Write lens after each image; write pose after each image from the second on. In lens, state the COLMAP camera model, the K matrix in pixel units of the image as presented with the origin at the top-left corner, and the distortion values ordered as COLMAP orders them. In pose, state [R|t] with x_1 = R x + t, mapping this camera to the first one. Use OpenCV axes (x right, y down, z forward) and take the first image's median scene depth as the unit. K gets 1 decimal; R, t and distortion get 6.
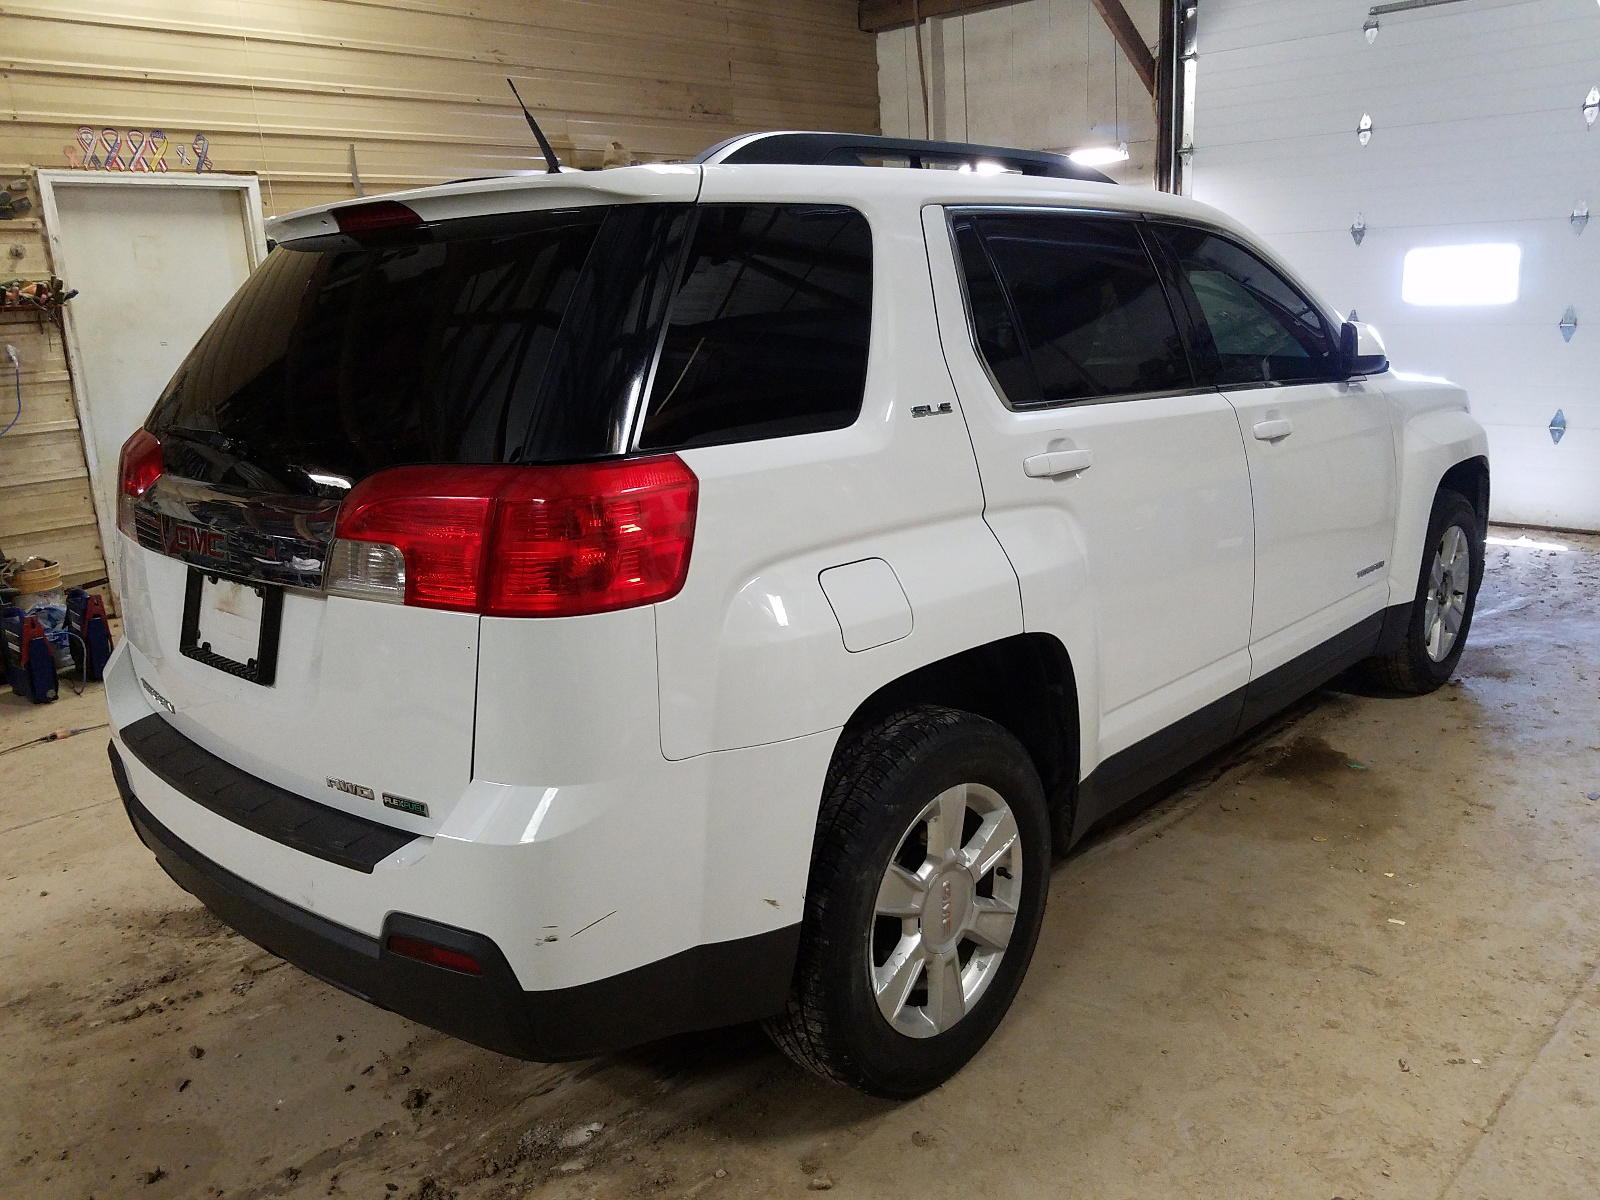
lens RADIAL K [[1234.3, 0, 812.1], [0, 1234.3, 603.2], [0, 0, 1]] dist [-0.006908, 0.004730]
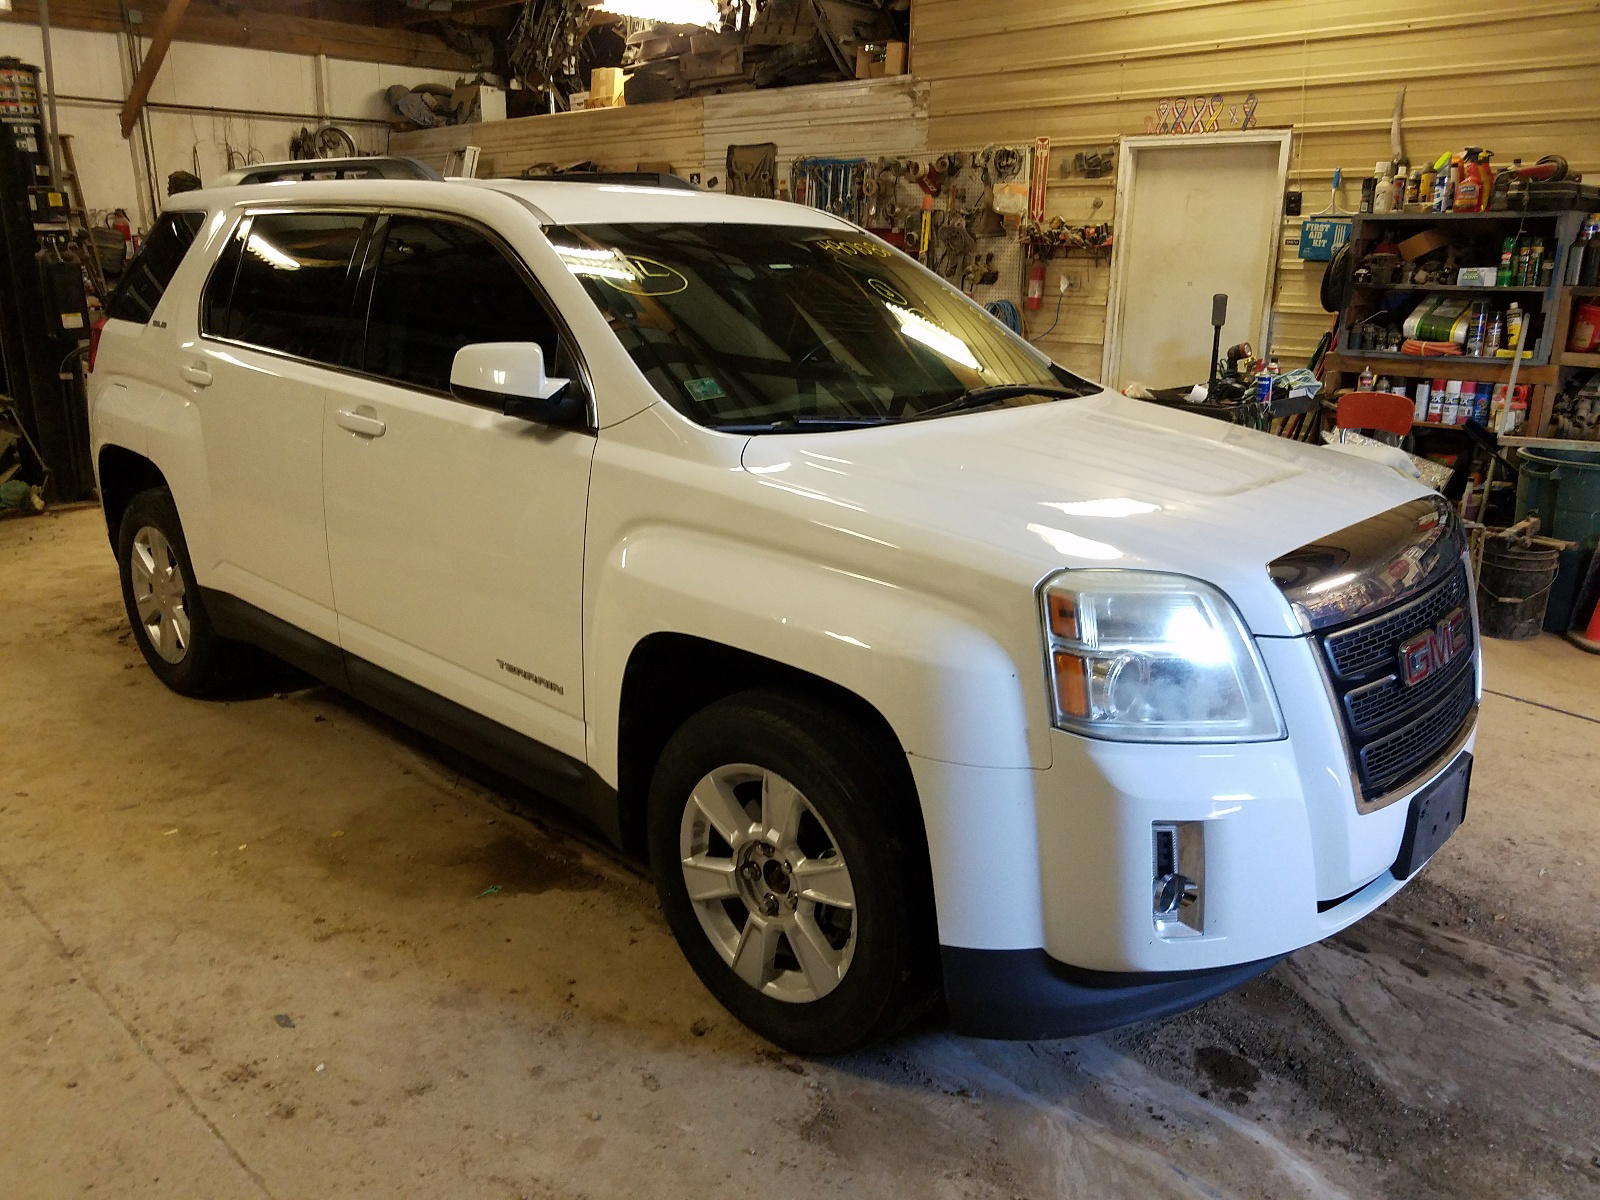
lens RADIAL K [[1220.1, 0, 800.0], [0, 1220.1, 600.0], [0, 0, 1]] dist [0.000851, 0.004174]
pose [[0.016976, 0.322872, -0.946290, 0.712769], [-0.264453, 0.914173, 0.307170, -0.213814], [0.964249, 0.245035, 0.100903, 0.665808]]
